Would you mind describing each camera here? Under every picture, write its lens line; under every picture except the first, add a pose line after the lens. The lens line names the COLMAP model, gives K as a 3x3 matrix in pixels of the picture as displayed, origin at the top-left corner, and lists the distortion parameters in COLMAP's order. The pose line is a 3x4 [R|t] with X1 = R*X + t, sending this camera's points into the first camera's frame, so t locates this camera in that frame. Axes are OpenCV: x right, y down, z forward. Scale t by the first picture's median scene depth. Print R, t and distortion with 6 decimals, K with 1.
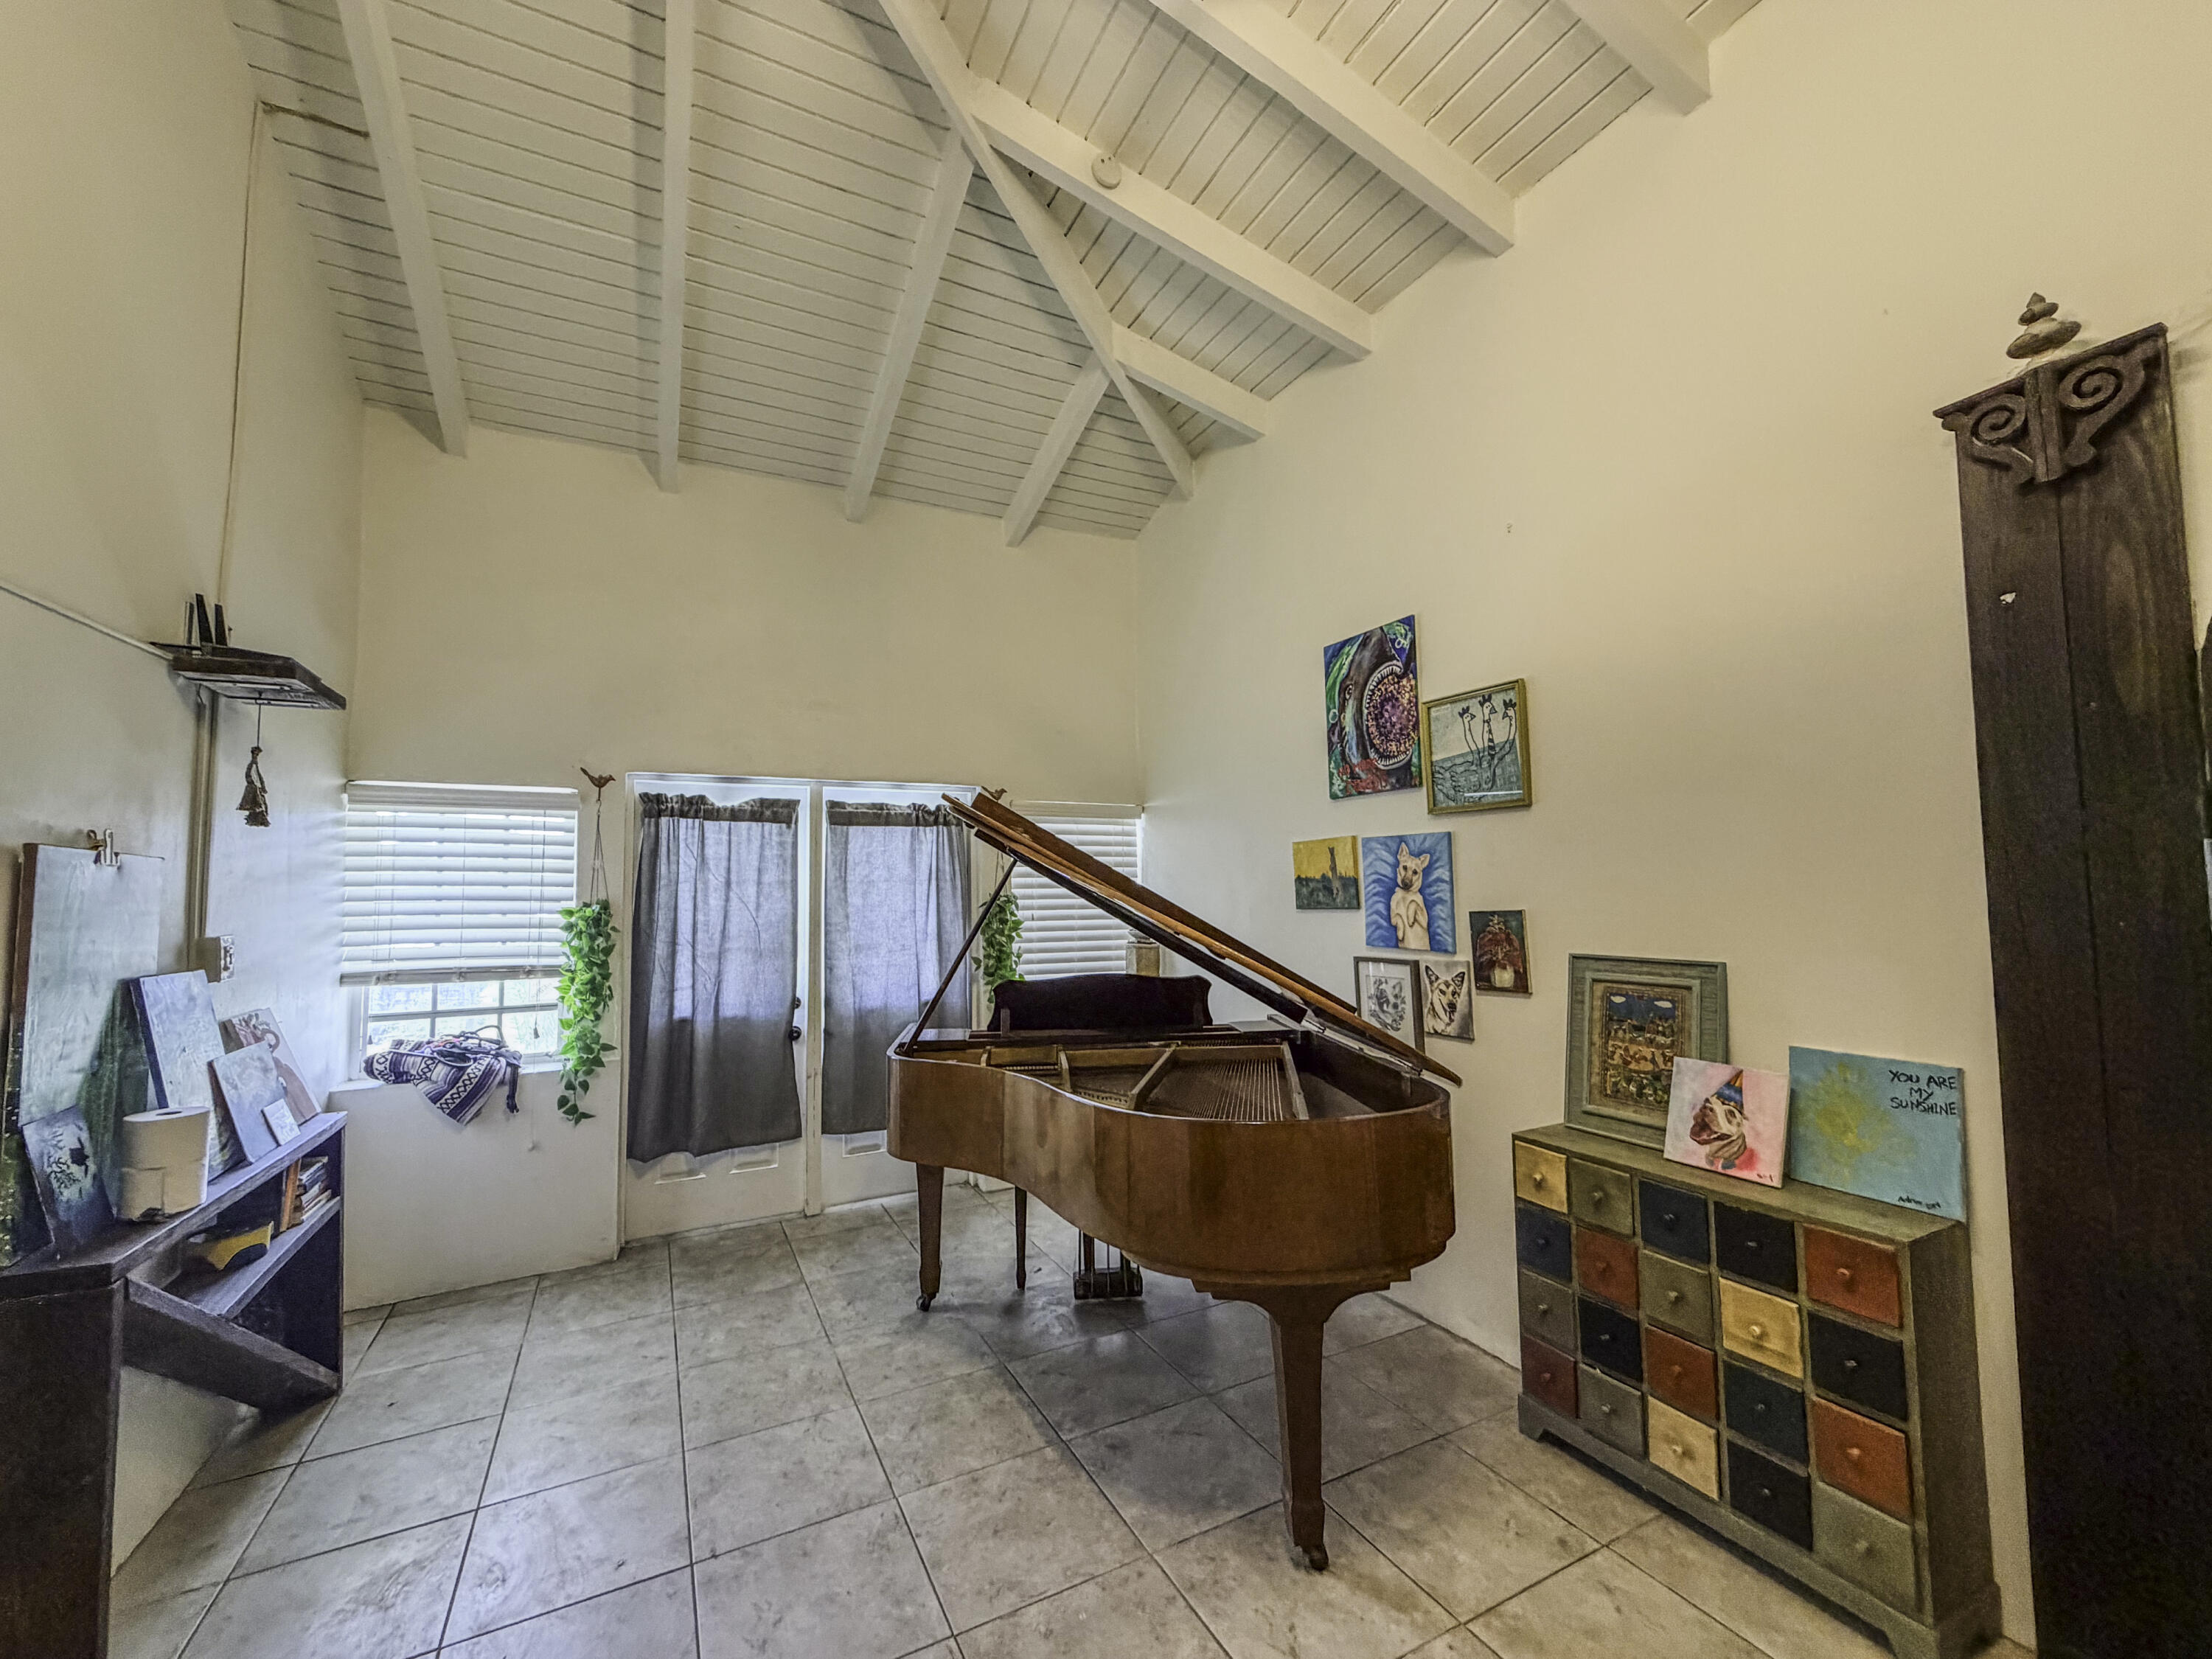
lens RADIAL K [[877.6, 0, 1110.0], [0, 877.6, 833.3], [0, 0, 1]] dist [-0.000062, 0.000628]
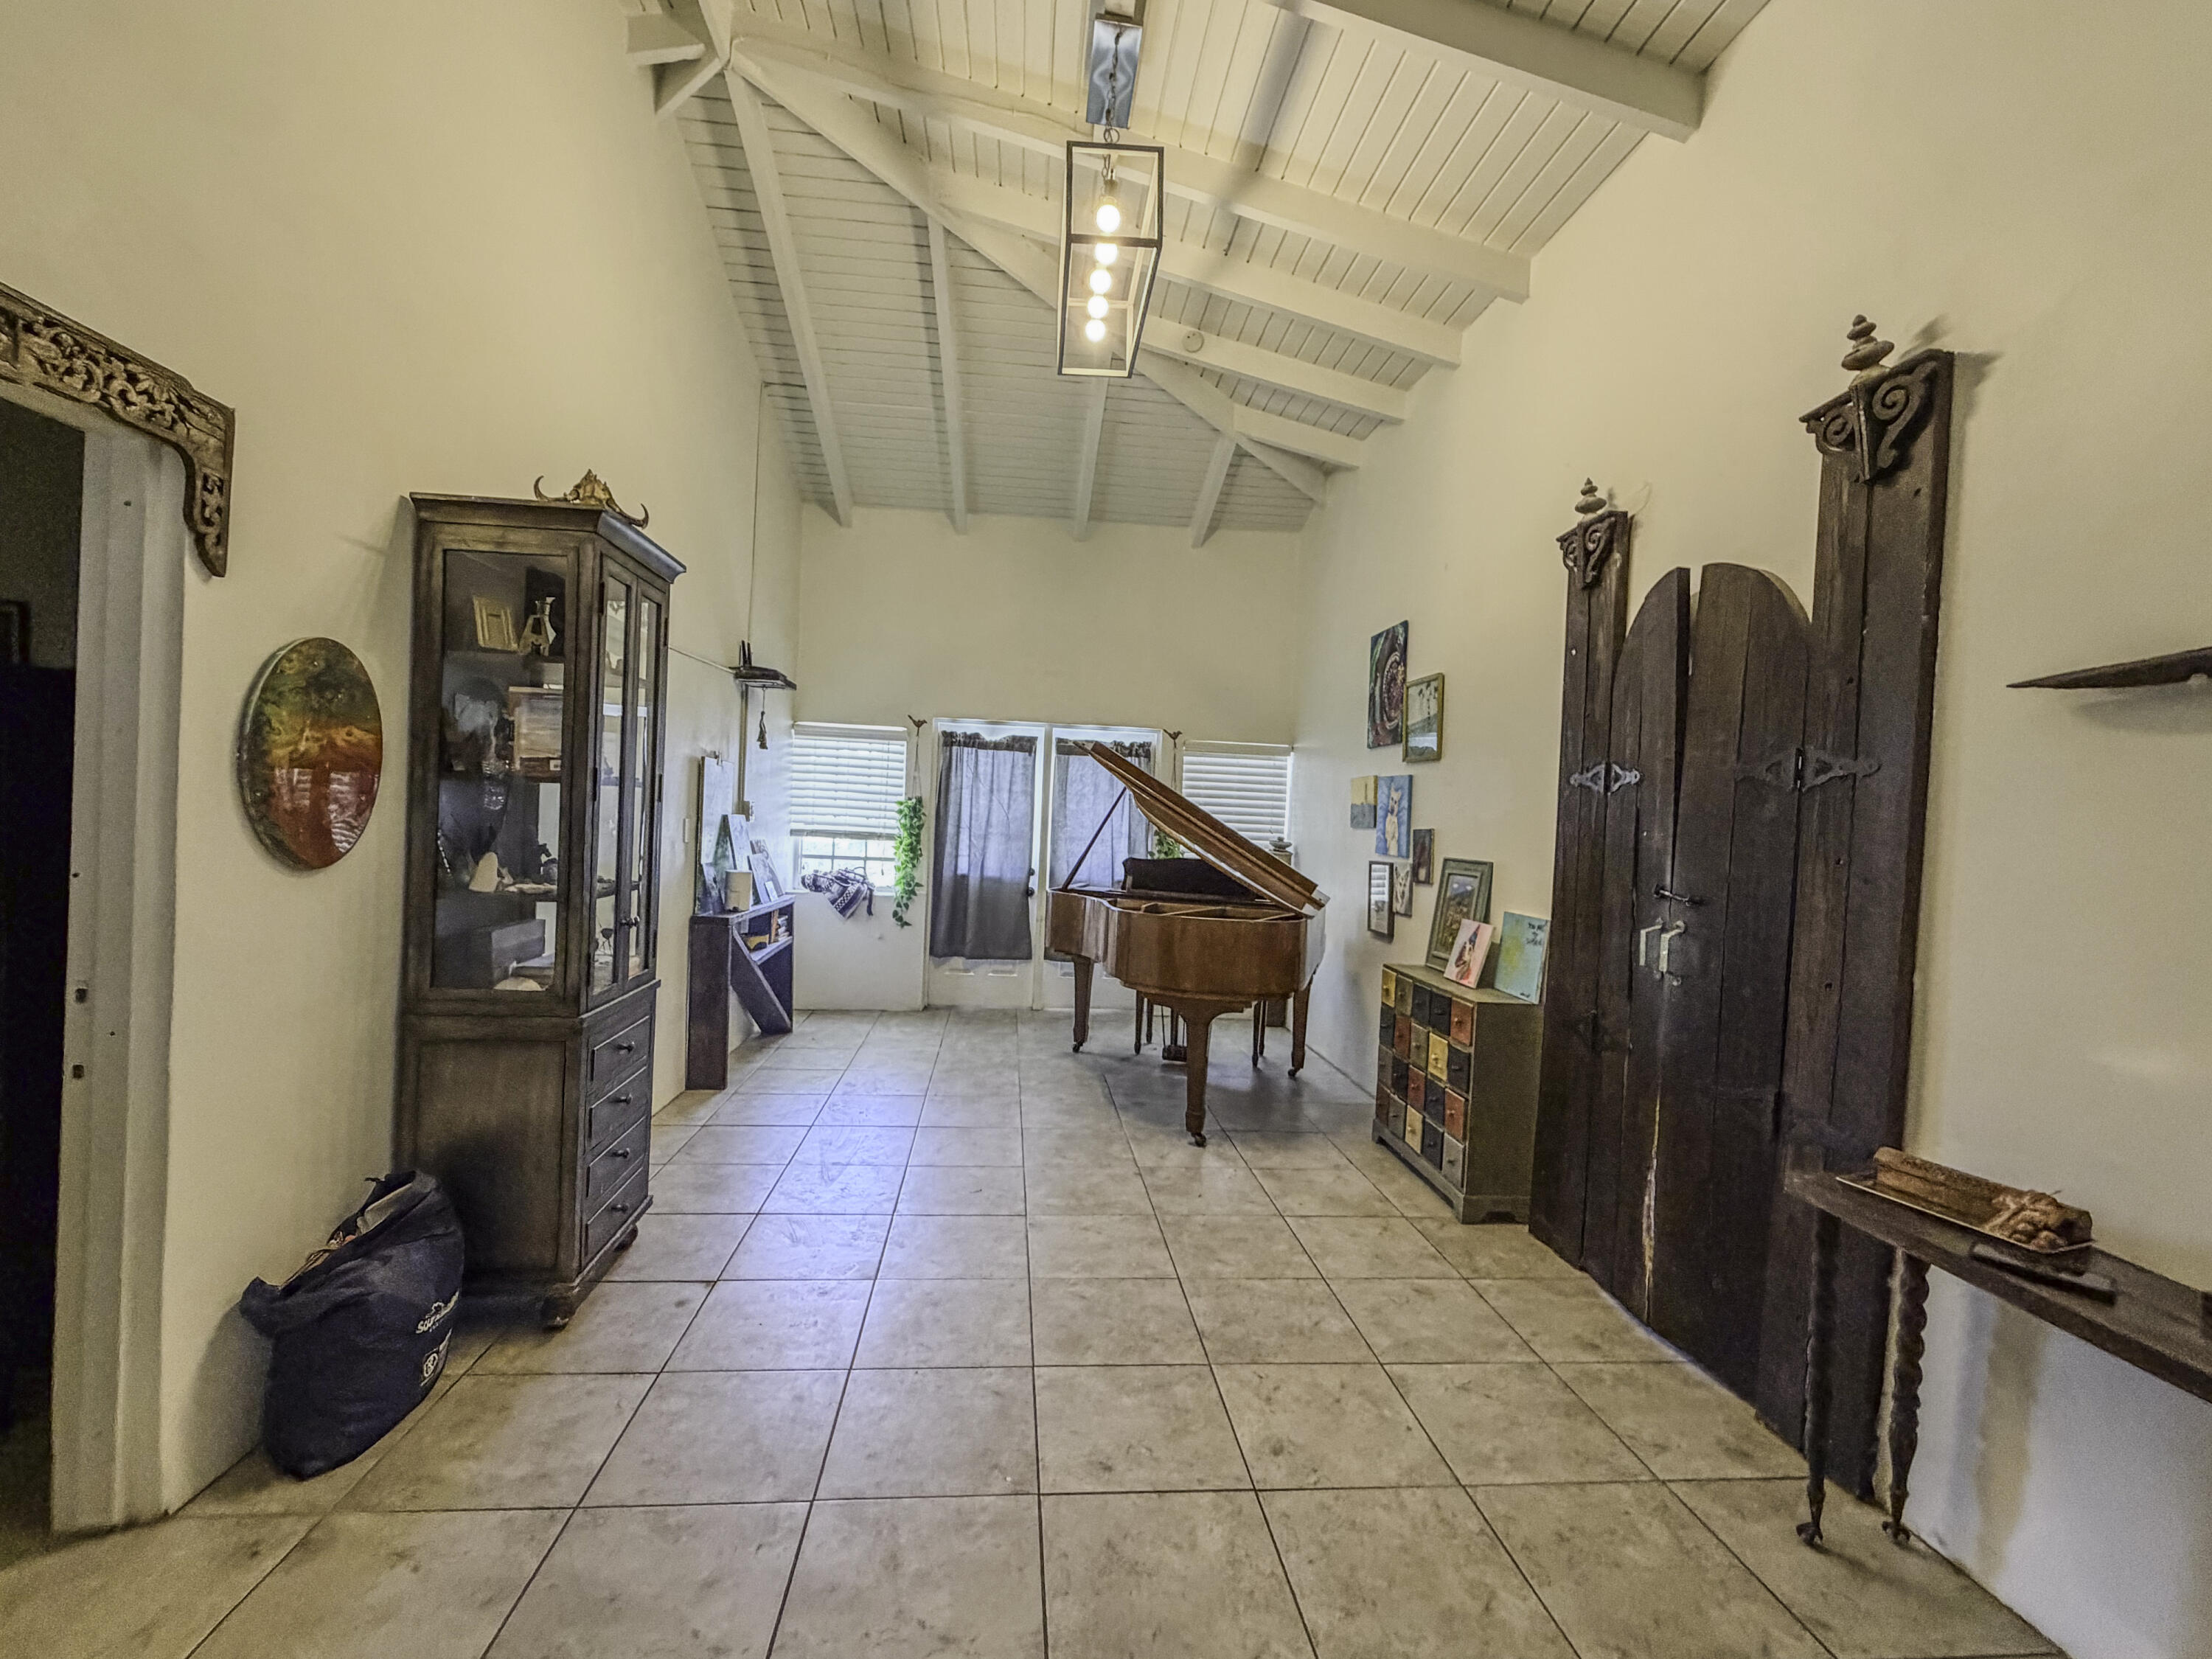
lens RADIAL K [[877.6, 0, 1100.9], [0, 877.6, 830.8], [0, 0, 1]] dist [-0.000062, 0.000628]
pose [[0.932996, 0.062302, -0.354453, 0.350745], [-0.033669, 0.995693, 0.086387, -0.014463], [0.358308, -0.068665, 0.931075, -0.441179]]
